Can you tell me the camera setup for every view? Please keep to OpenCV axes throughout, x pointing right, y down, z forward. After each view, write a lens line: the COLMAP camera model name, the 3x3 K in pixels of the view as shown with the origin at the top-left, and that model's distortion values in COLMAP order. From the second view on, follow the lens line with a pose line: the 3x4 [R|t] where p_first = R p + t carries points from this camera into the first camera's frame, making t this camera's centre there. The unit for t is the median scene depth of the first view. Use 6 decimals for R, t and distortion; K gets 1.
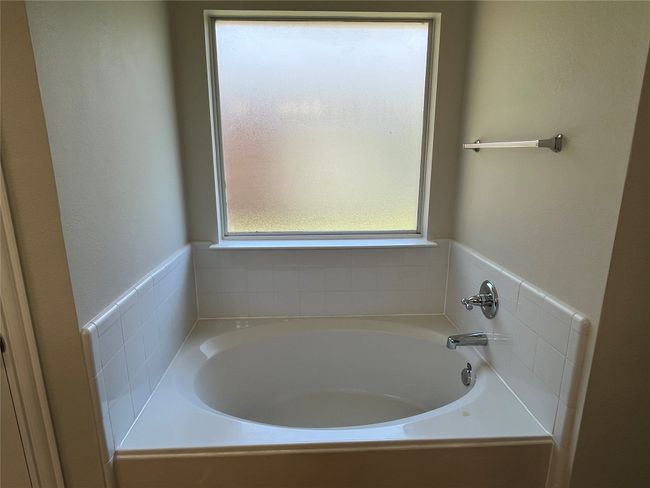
lens RADIAL K [[378.9, 0, 325.0], [0, 378.9, 244.0], [0, 0, 1]] dist [-0.002845, -0.001190]
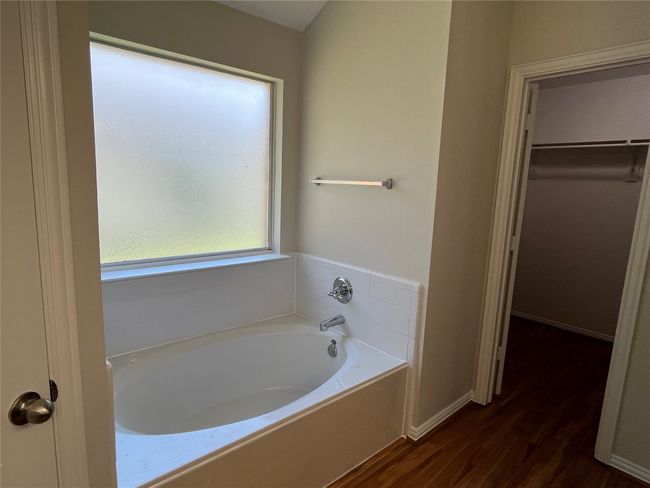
lens RADIAL K [[375.5, 0, 321.0], [0, 375.5, 244.5], [0, 0, 1]] dist [-0.001600, -0.001355]
pose [[0.775825, -0.069917, 0.627062, -0.477428], [0.109599, 0.993666, -0.024806, 0.004311], [-0.621357, 0.087970, 0.778574, -0.050903]]
